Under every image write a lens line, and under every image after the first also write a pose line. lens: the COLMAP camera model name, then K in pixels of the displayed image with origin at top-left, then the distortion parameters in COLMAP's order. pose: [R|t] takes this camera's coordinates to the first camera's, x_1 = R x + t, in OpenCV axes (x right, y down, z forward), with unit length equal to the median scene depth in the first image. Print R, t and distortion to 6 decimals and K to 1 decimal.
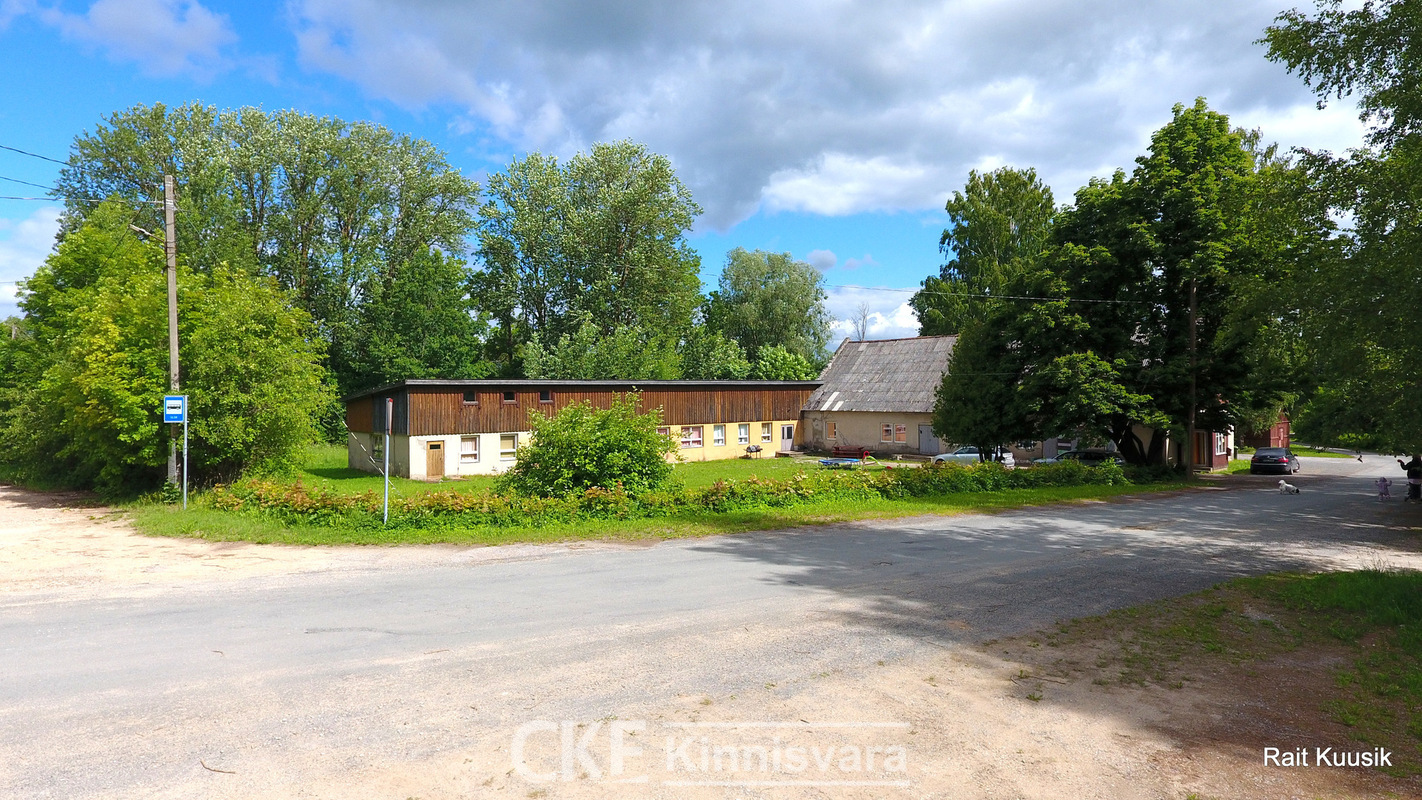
lens RADIAL K [[836.8, 0, 723.6], [0, 836.8, 391.3], [0, 0, 1]] dist [-0.002841, 0.002075]
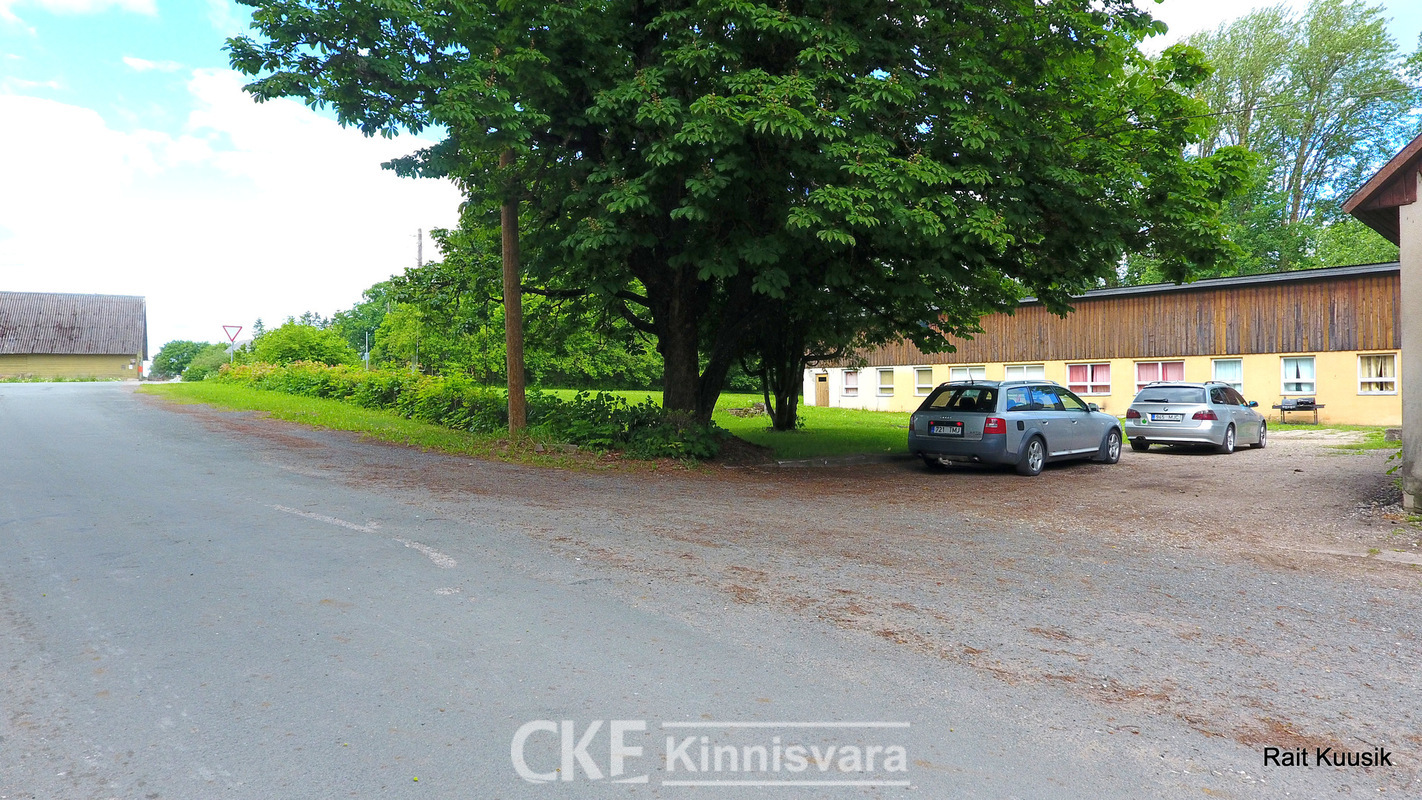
lens RADIAL K [[836.8, 0, 723.6], [0, 836.8, 391.3], [0, 0, 1]] dist [-0.002841, 0.002075]
pose [[0.016620, 0.007572, -0.999833, 0.548736], [0.008623, 0.999933, 0.007716, 0.054633], [0.999825, -0.008750, 0.016553, 0.646125]]
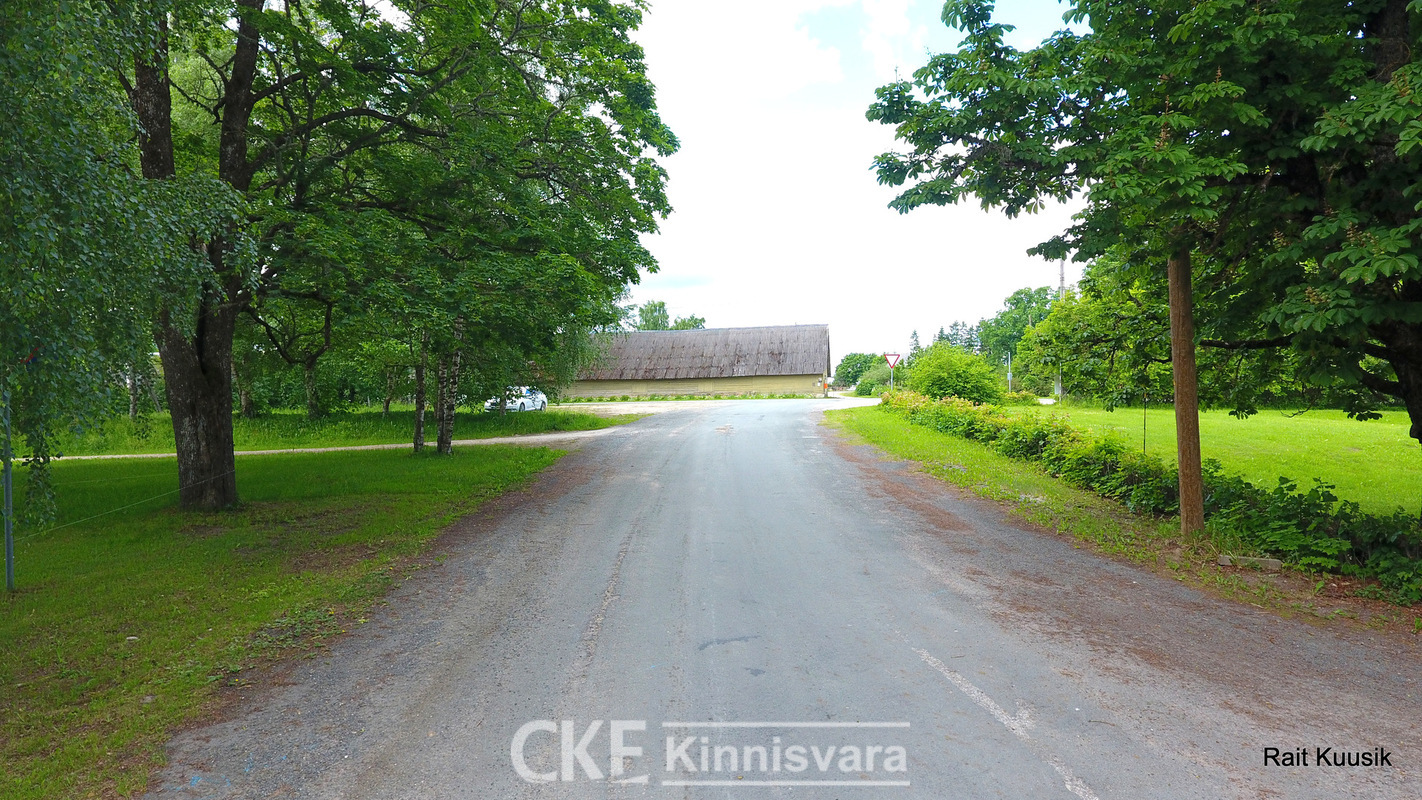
lens RADIAL K [[836.8, 0, 723.6], [0, 836.8, 391.3], [0, 0, 1]] dist [-0.002841, 0.002075]
pose [[-0.656022, 0.008064, -0.754699, 0.530484], [0.018962, 0.999803, -0.005799, 0.036410], [0.754503, -0.018115, -0.656046, 0.638310]]
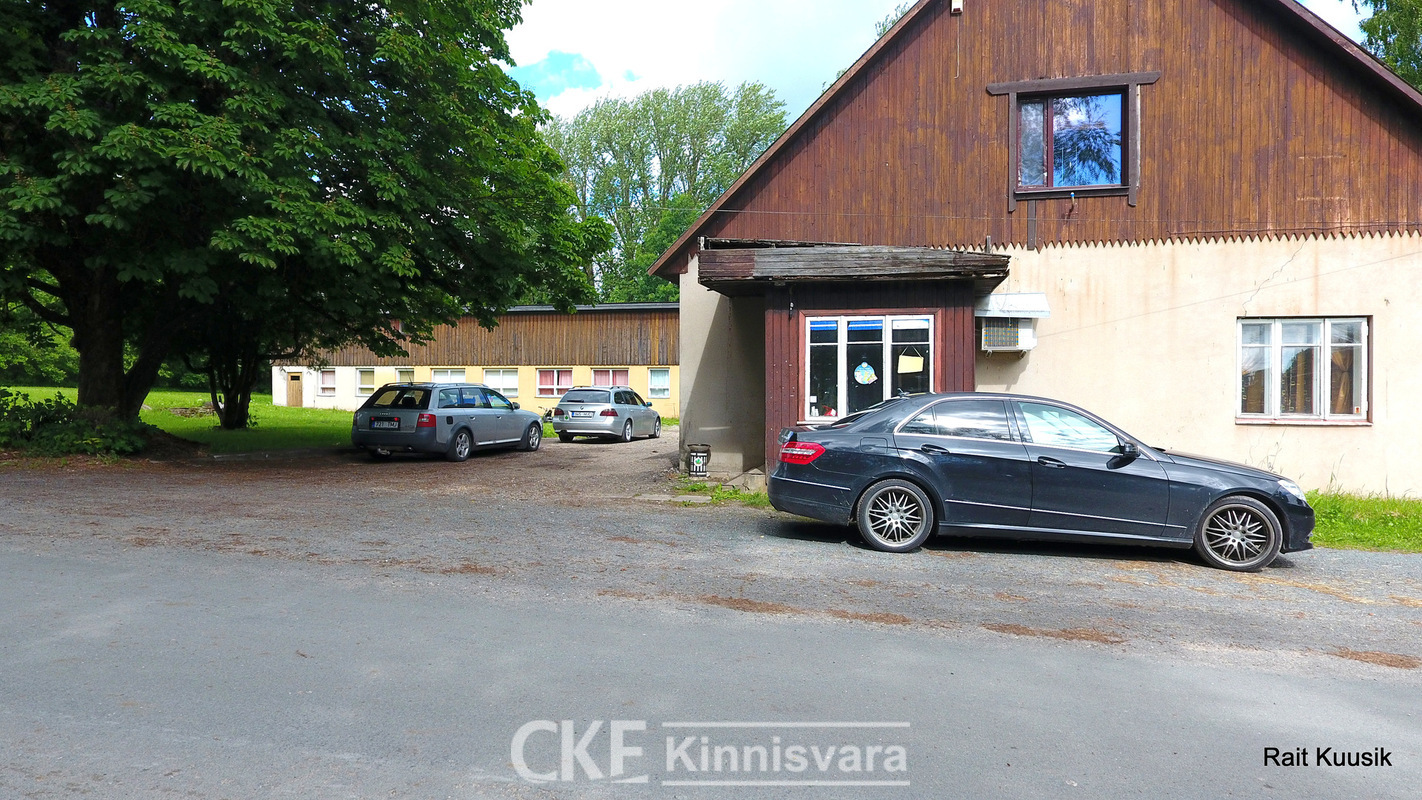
lens RADIAL K [[835.9, 0, 736.7], [0, 835.9, 390.2], [0, 0, 1]] dist [-0.017555, 0.005164]
pose [[0.572520, 0.008155, -0.819850, 0.596495], [-0.008300, 0.999957, 0.004151, 0.054608], [0.819849, 0.004428, 0.572563, 0.650520]]
